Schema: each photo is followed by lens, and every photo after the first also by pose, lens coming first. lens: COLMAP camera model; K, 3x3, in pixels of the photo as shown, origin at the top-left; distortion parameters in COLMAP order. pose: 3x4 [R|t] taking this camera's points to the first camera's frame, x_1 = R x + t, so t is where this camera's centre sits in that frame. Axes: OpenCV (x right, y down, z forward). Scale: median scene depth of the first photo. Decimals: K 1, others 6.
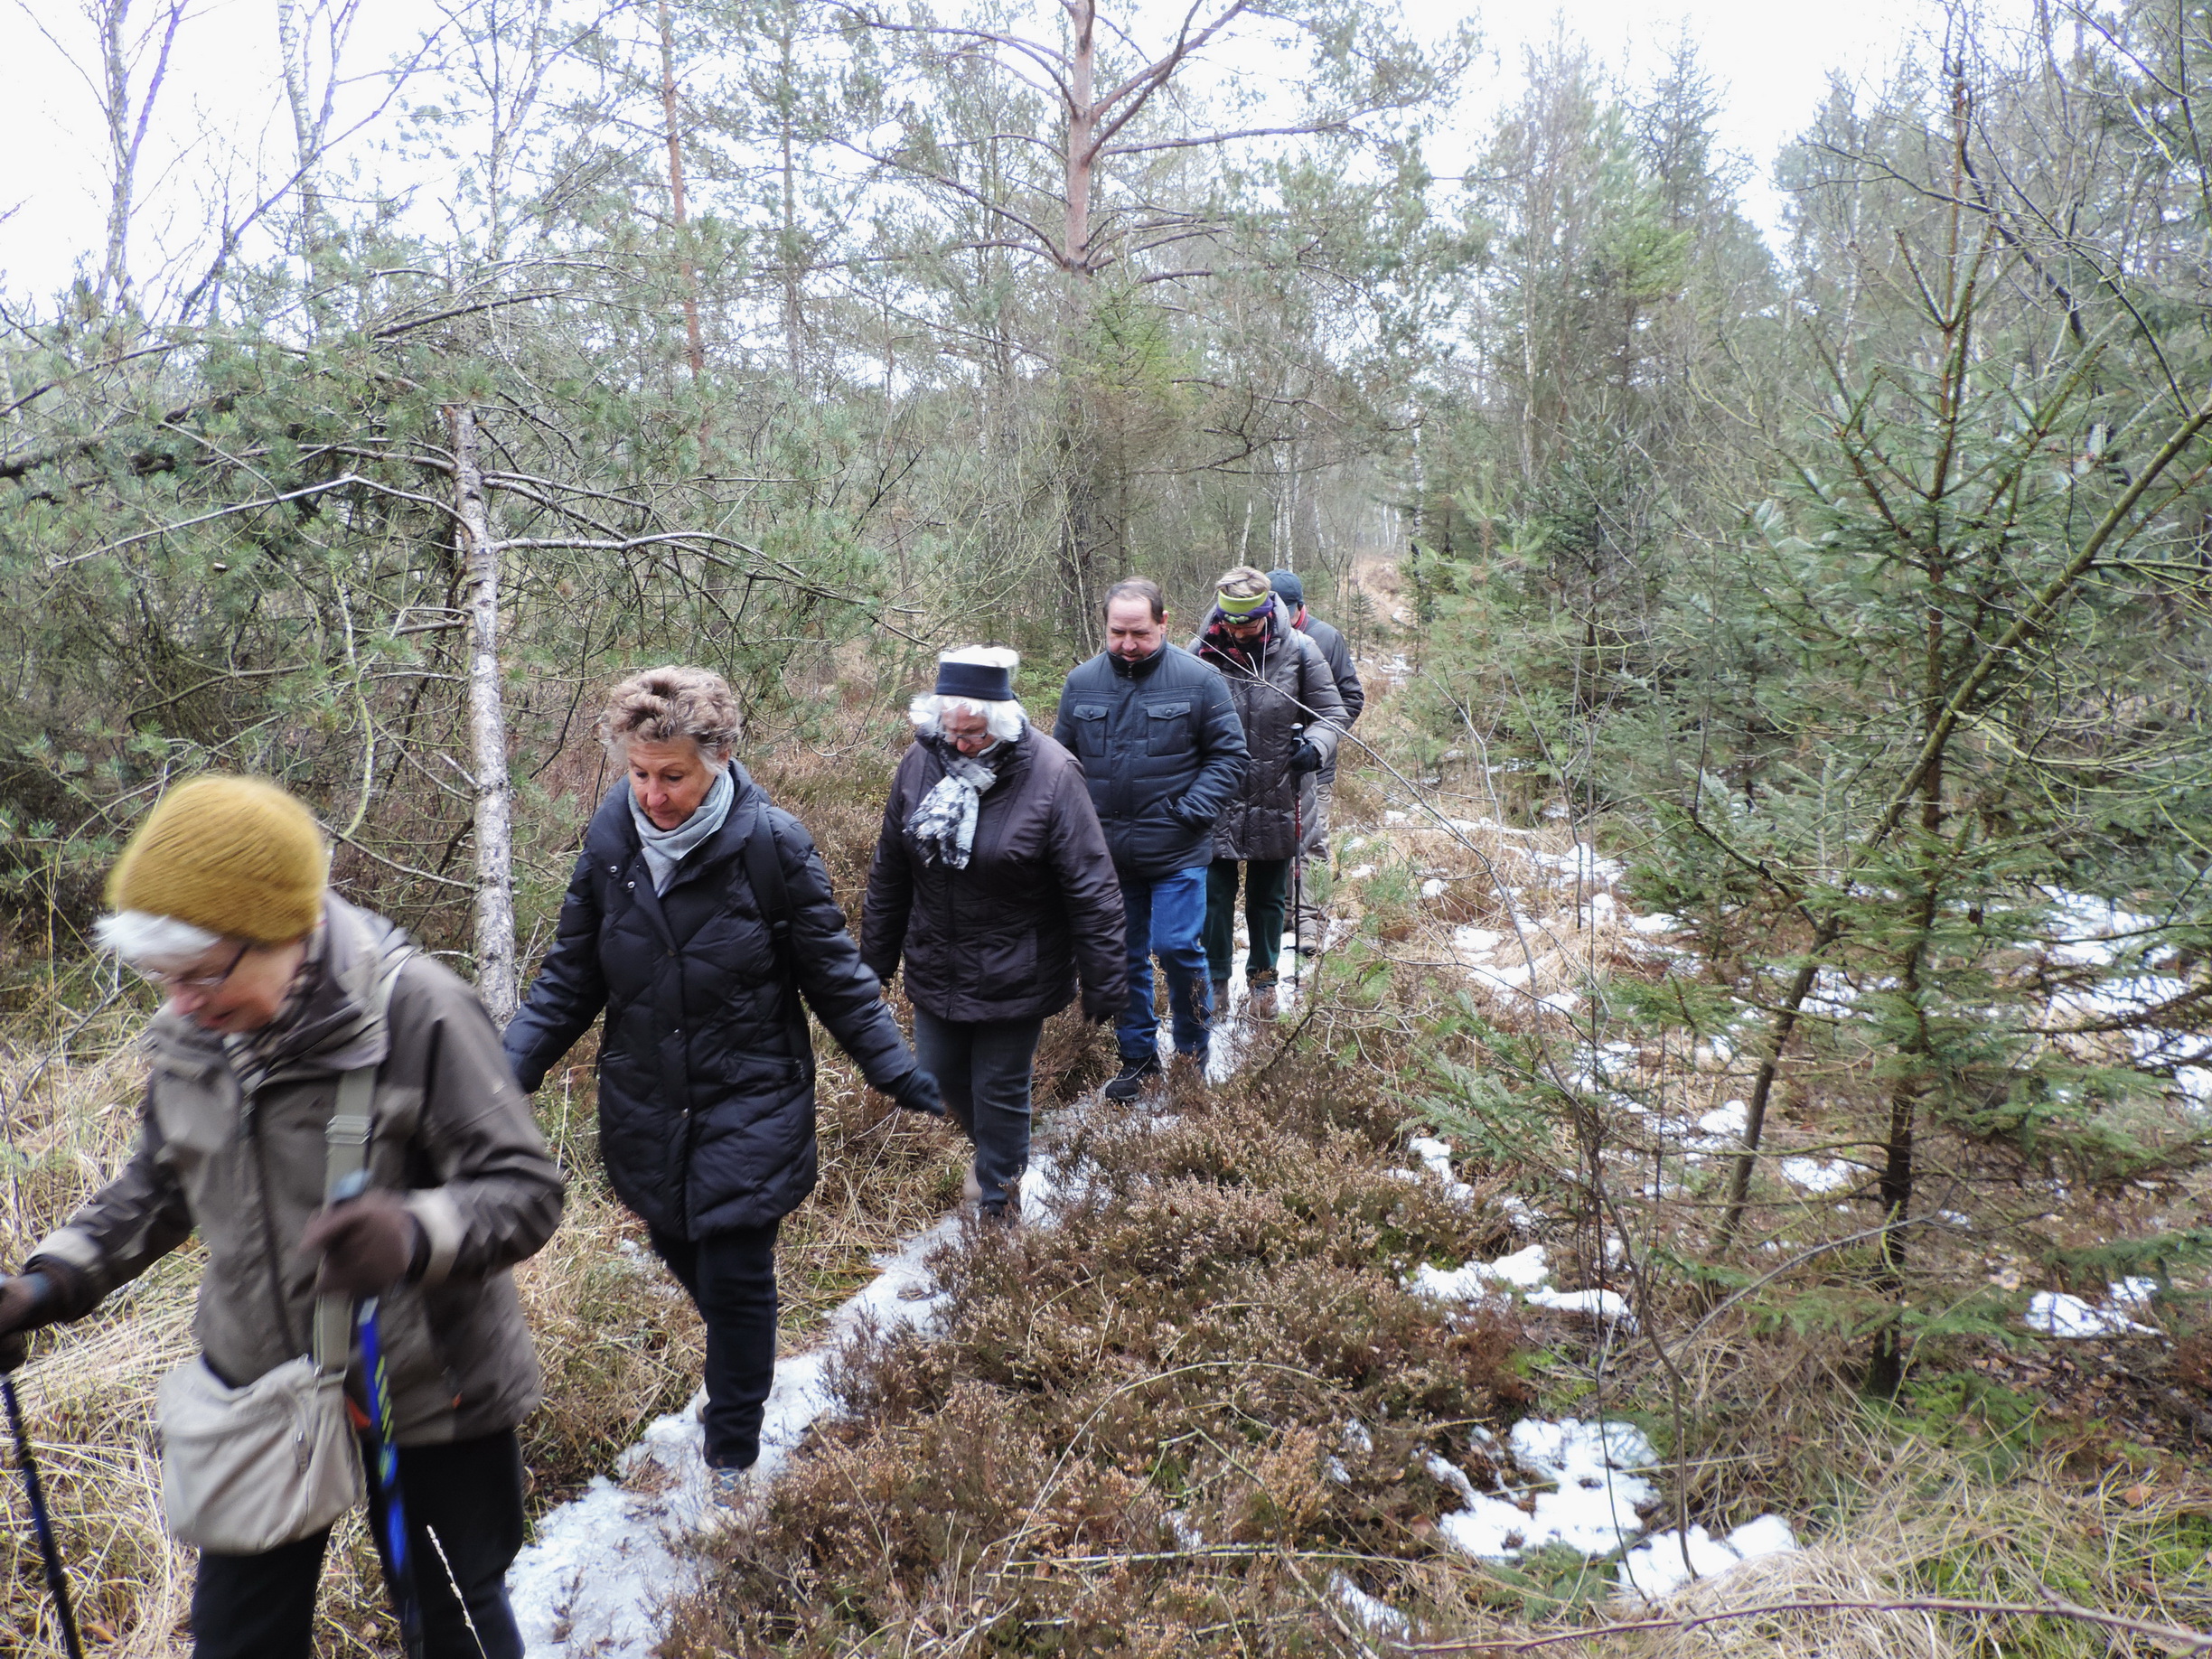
lens RADIAL K [[1748.1, 0, 1109.7], [0, 1748.1, 824.9], [0, 0, 1]] dist [-0.015204, 0.001434]
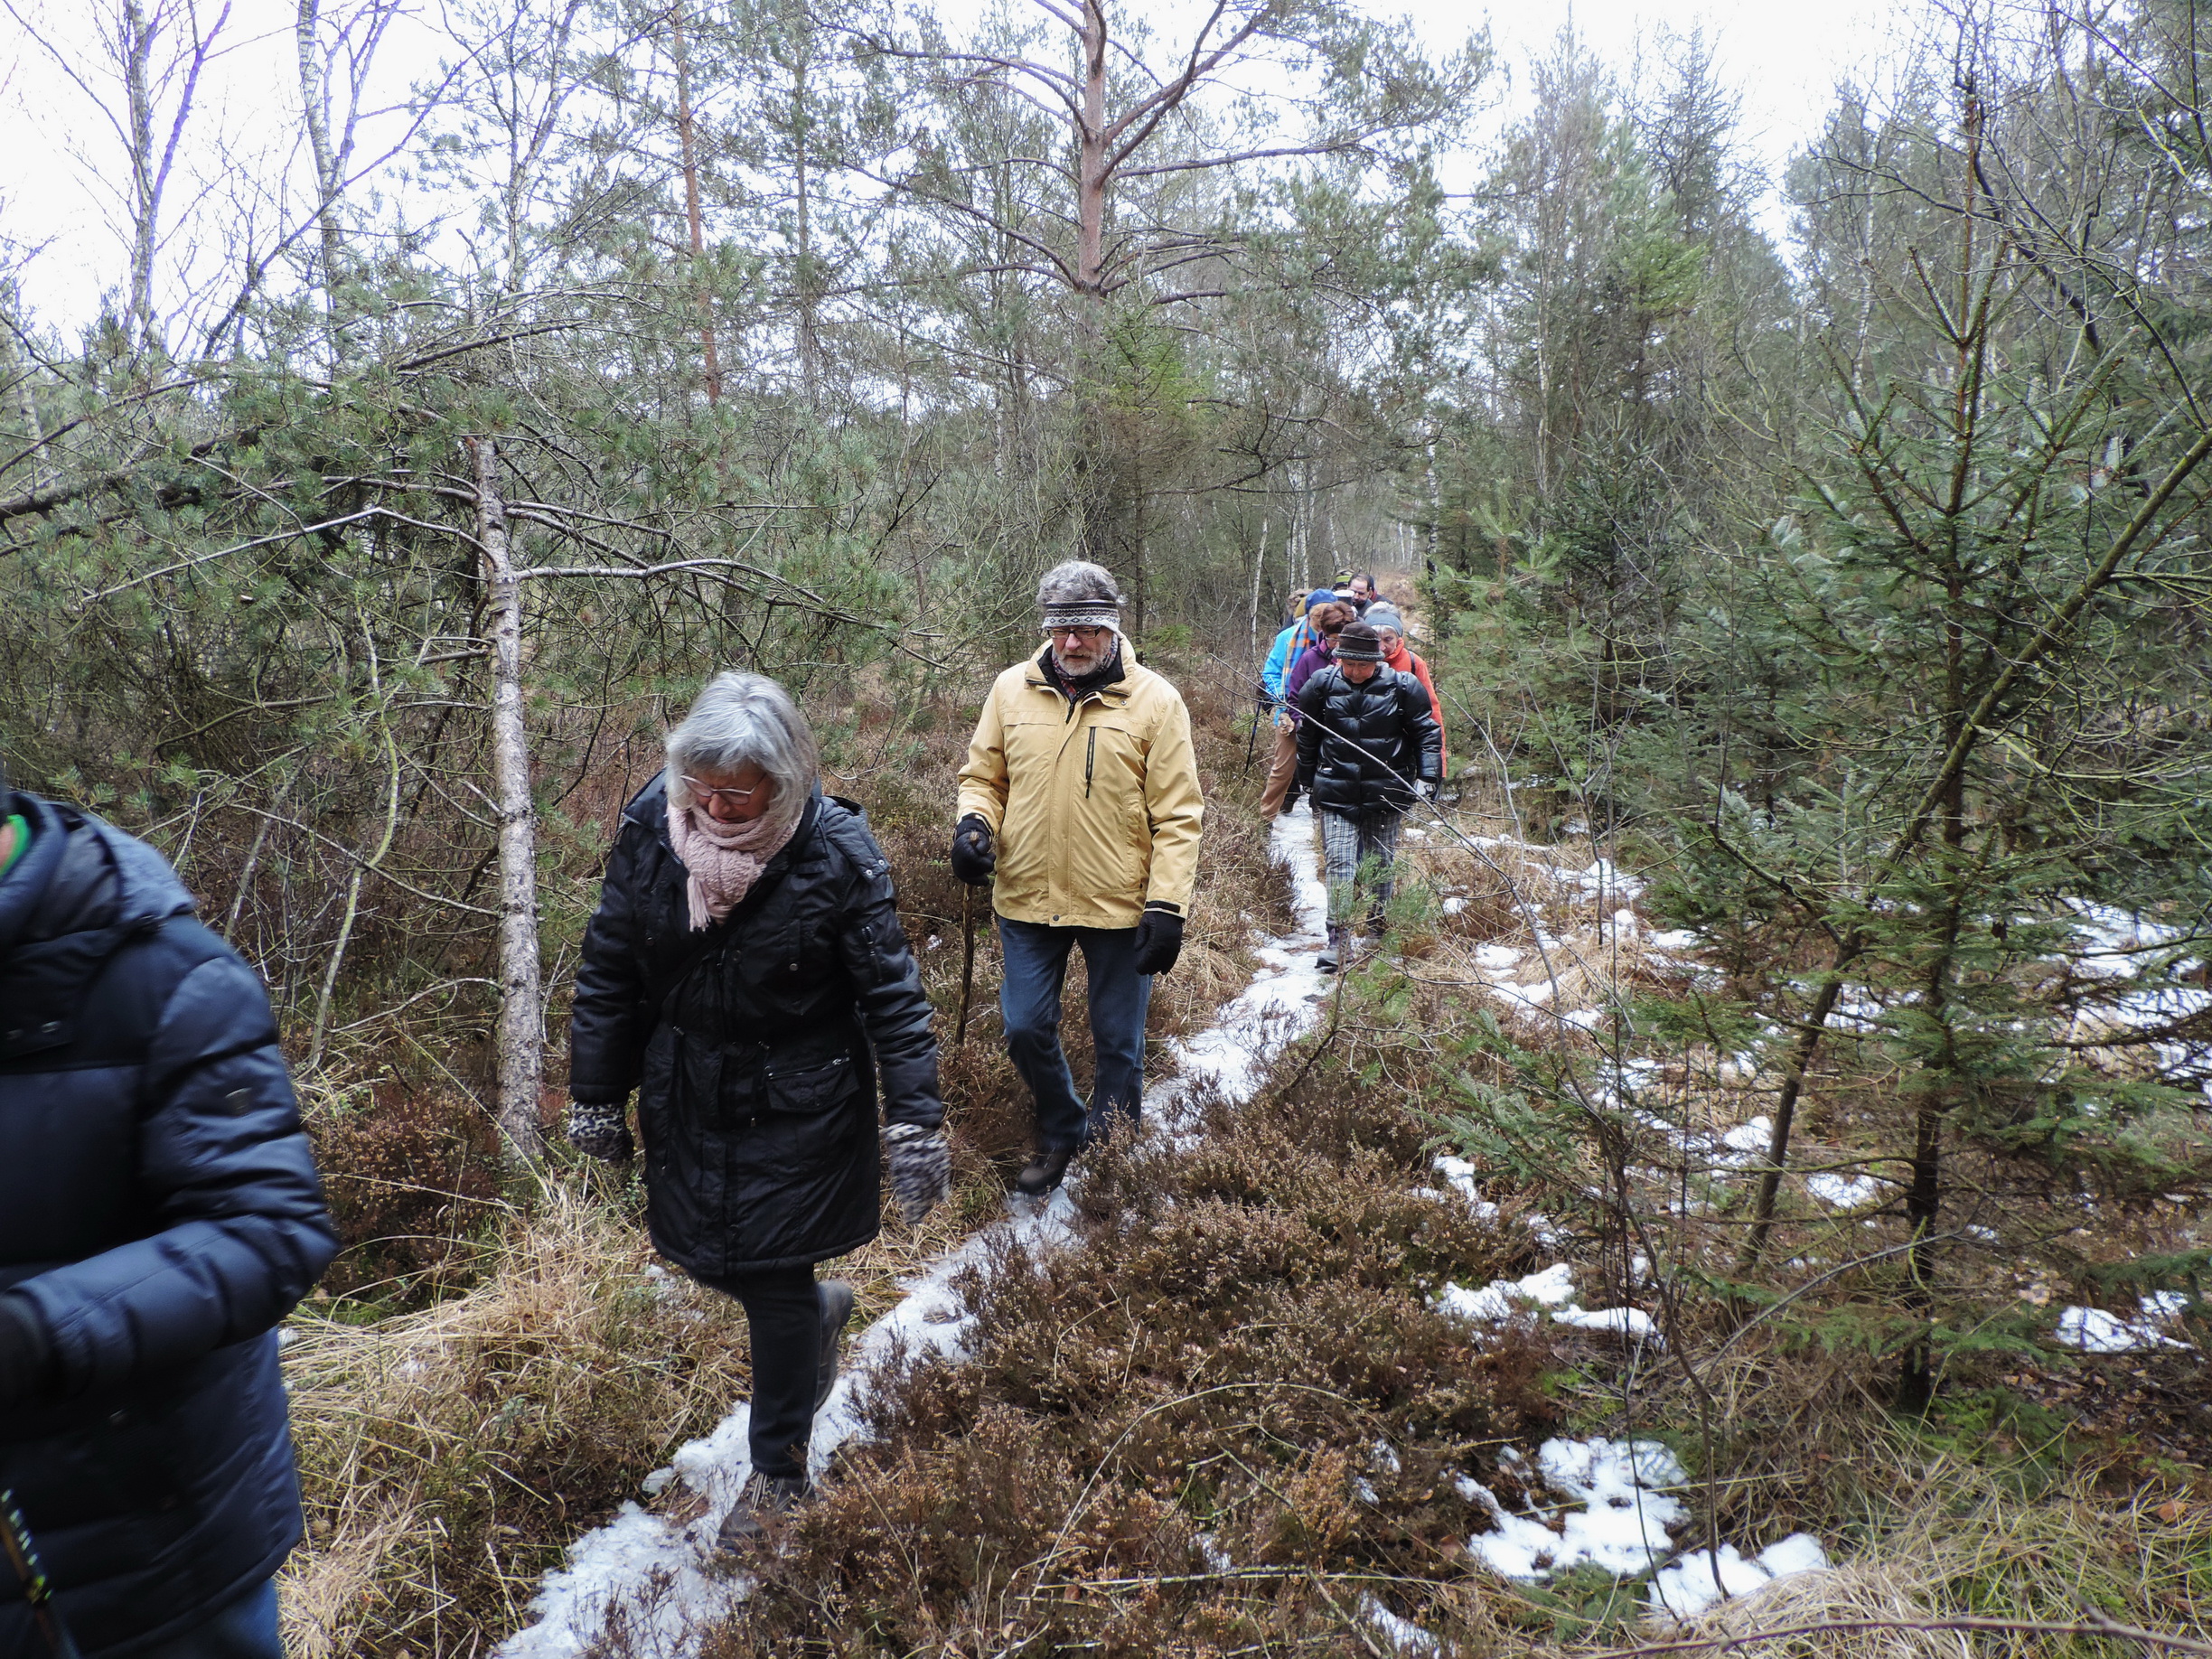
lens RADIAL K [[1748.1, 0, 1109.7], [0, 1748.1, 824.9], [0, 0, 1]] dist [-0.015204, 0.001434]
pose [[0.999896, -0.009893, -0.010465, -0.001288], [0.009779, 0.999894, -0.010833, -0.001556], [0.010571, 0.010729, 0.999887, -0.003191]]
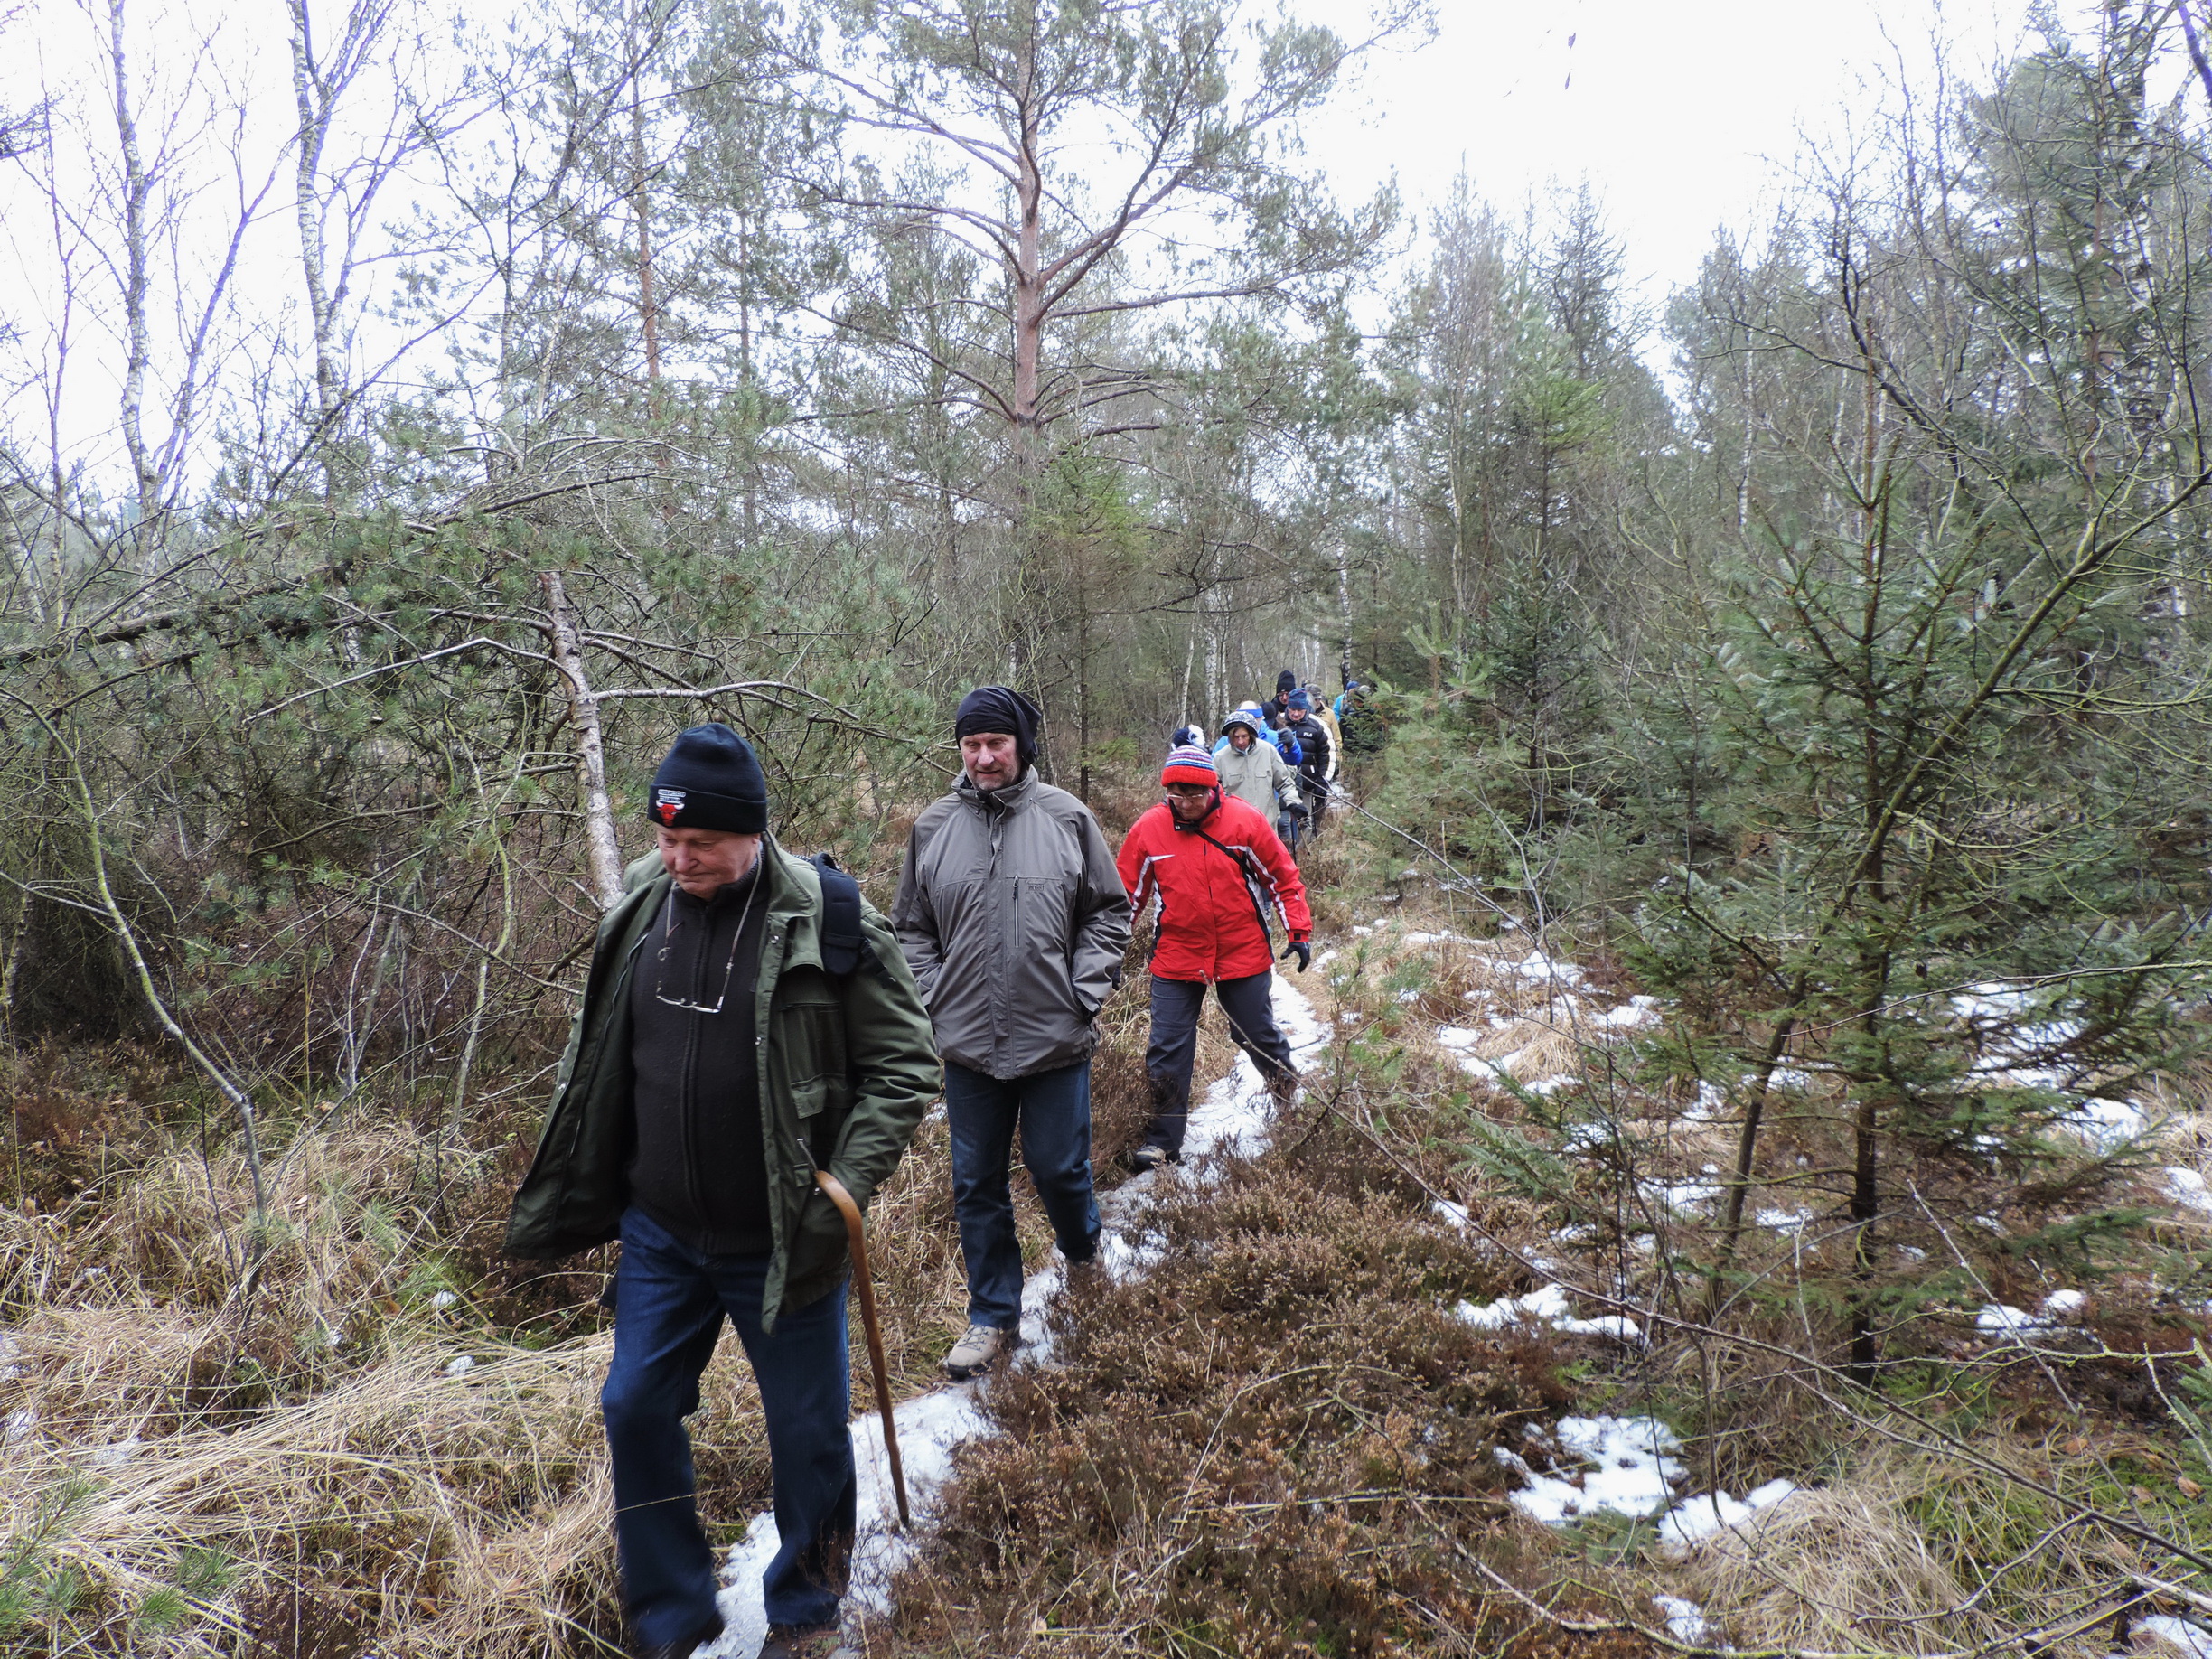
lens RADIAL K [[1761.4, 0, 1106.0], [0, 1761.4, 829.5], [0, 0, 1]] dist [-0.009708, -0.001882]
pose [[0.998670, -0.020581, 0.047281, -0.094084], [0.024017, 0.997021, -0.073295, 0.018396], [-0.045631, 0.074333, 0.996189, -0.156006]]
